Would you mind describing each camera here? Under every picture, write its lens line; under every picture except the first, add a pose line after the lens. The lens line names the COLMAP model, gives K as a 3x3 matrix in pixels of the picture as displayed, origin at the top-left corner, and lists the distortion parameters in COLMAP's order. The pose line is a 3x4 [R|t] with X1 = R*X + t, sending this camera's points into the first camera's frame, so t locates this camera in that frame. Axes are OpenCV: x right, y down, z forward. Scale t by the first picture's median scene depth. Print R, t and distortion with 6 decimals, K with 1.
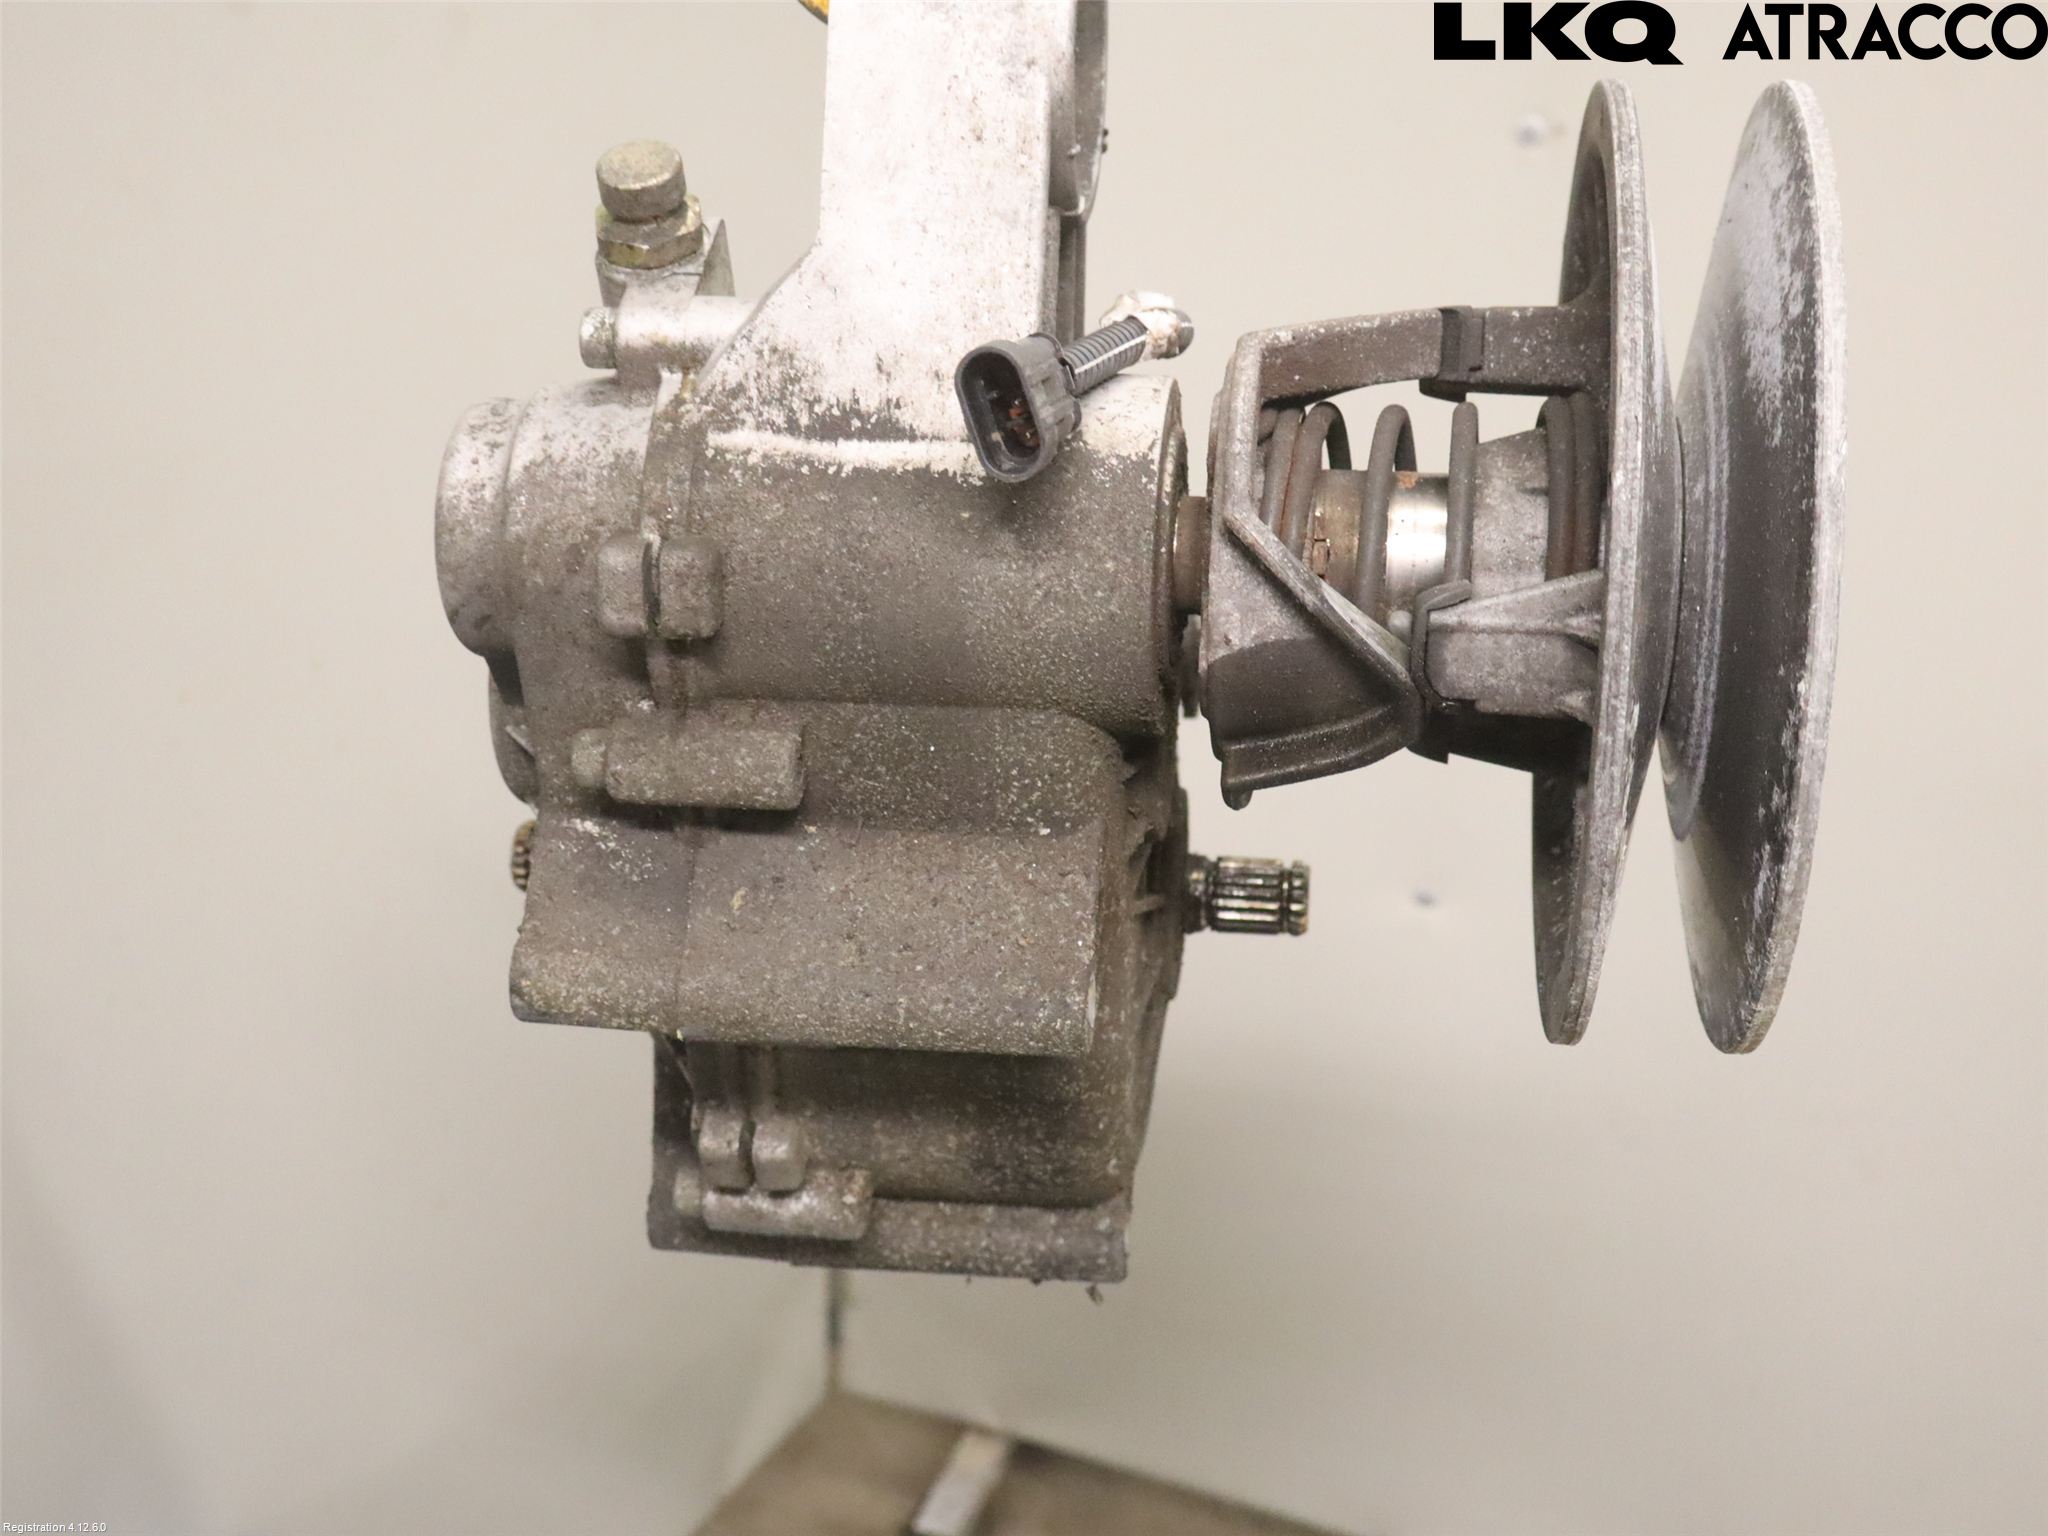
lens RADIAL K [[2678.3, 0, 1024.0], [0, 2678.3, 768.0], [0, 0, 1]] dist [-0.024401, 0.021029]
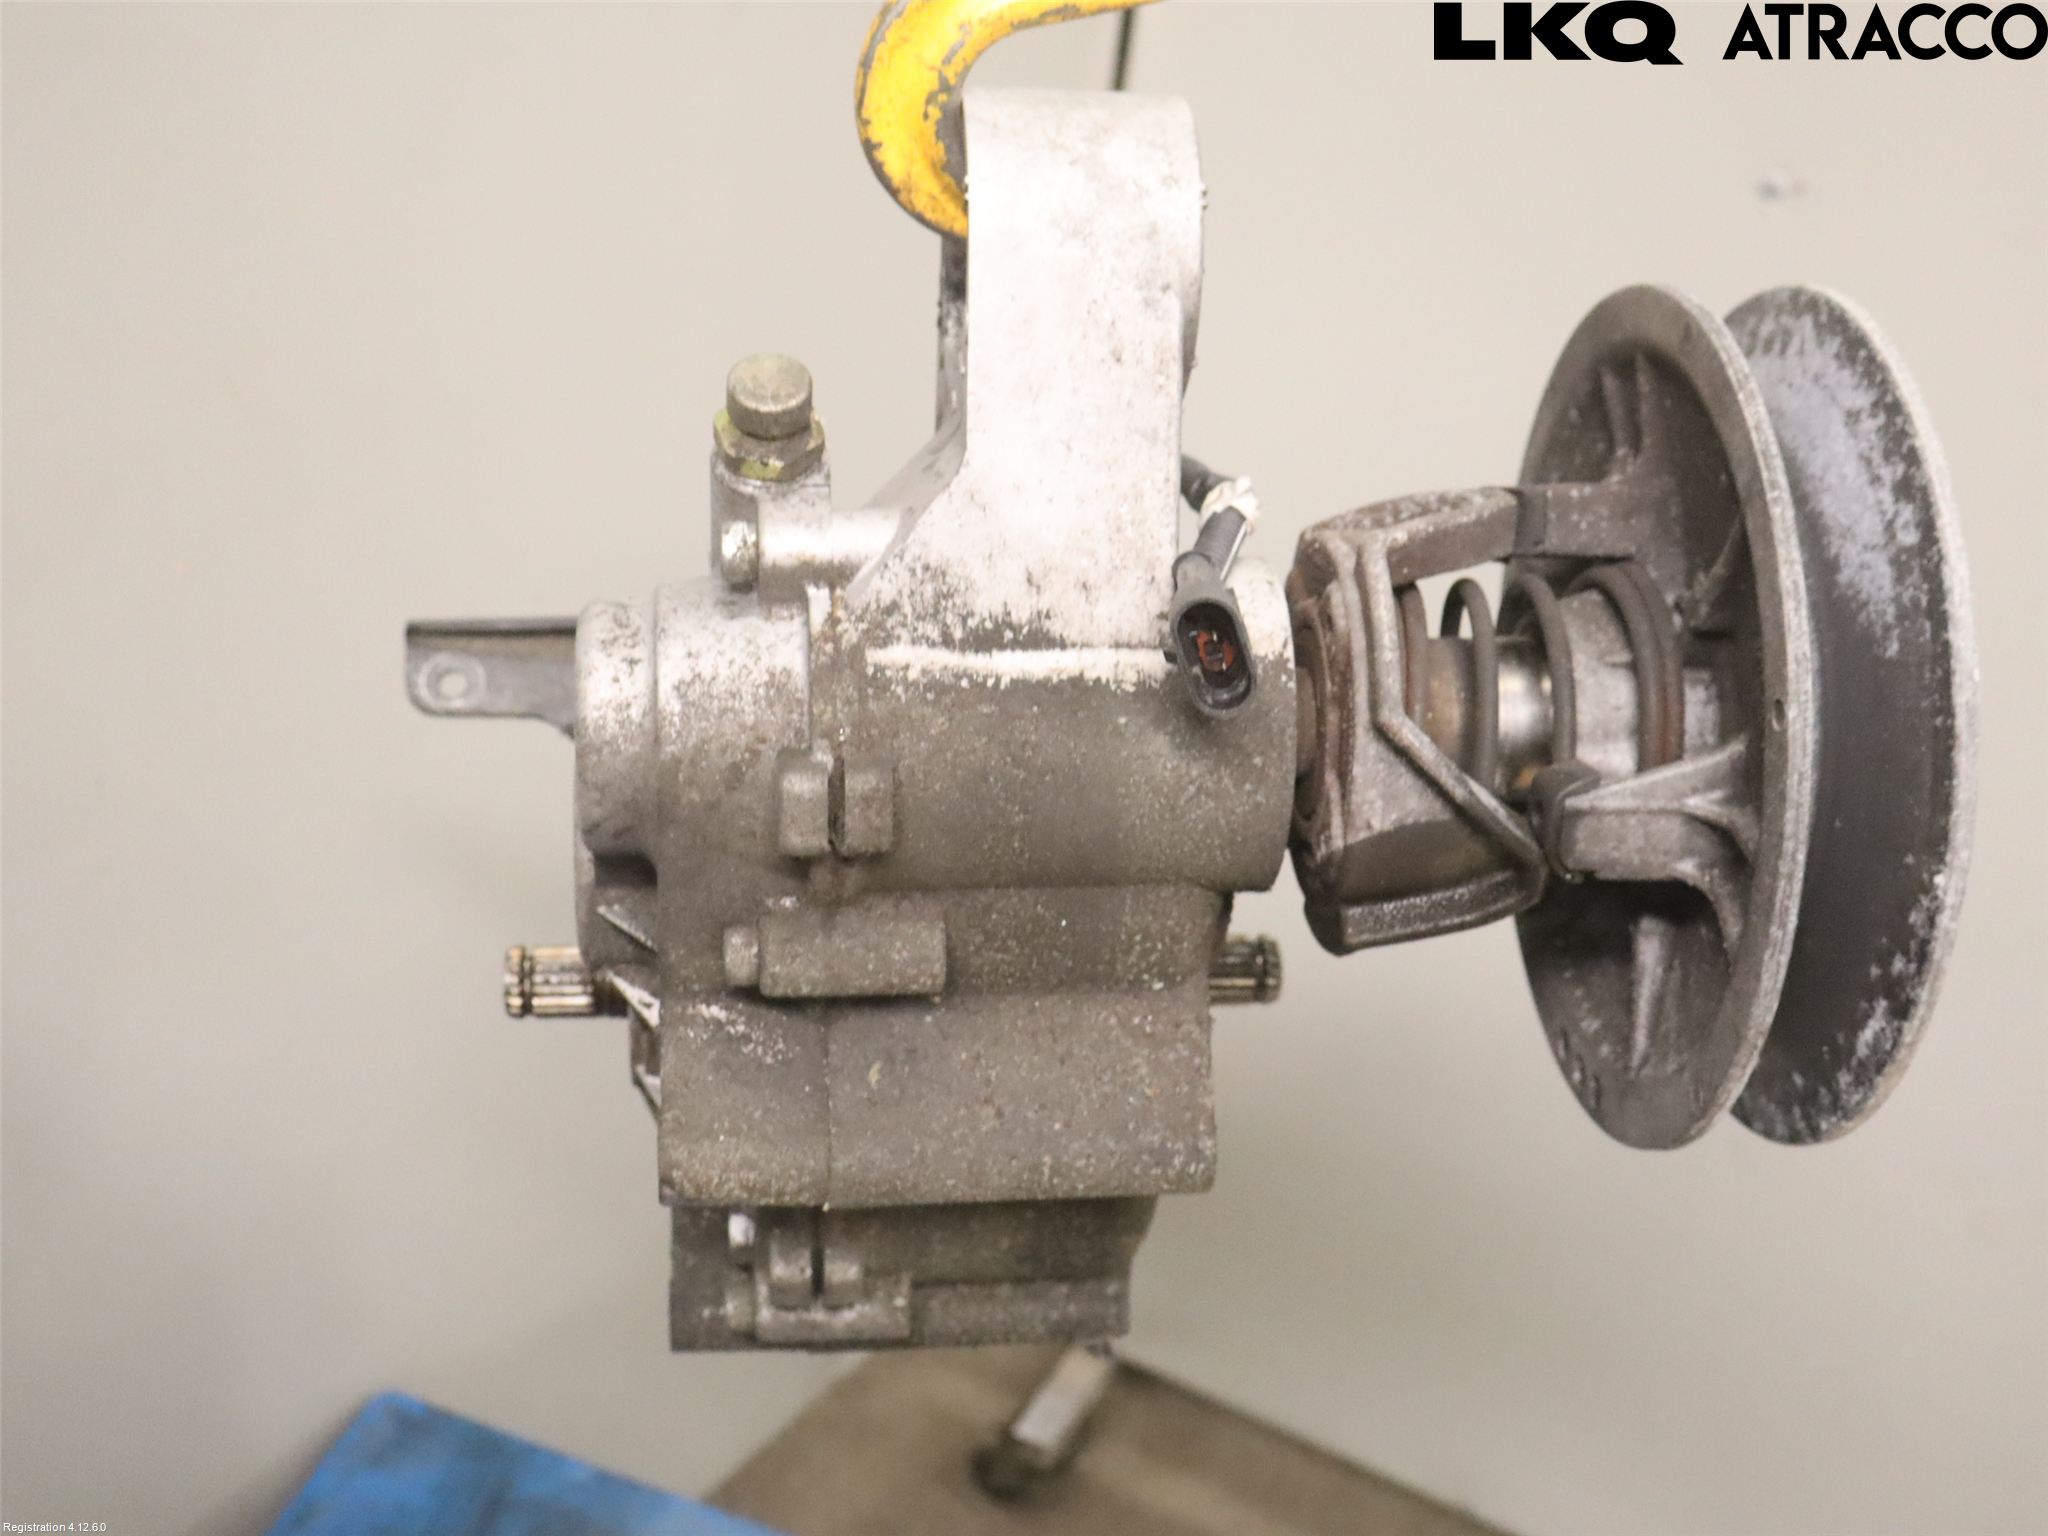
lens RADIAL K [[2678.3, 0, 1024.0], [0, 2678.3, 768.0], [0, 0, 1]] dist [-0.024401, 0.021029]
pose [[0.971118, -0.067590, 0.228825, -0.295599], [0.048524, 0.994942, 0.087950, -0.166588], [-0.233612, -0.074306, 0.969487, -0.016880]]
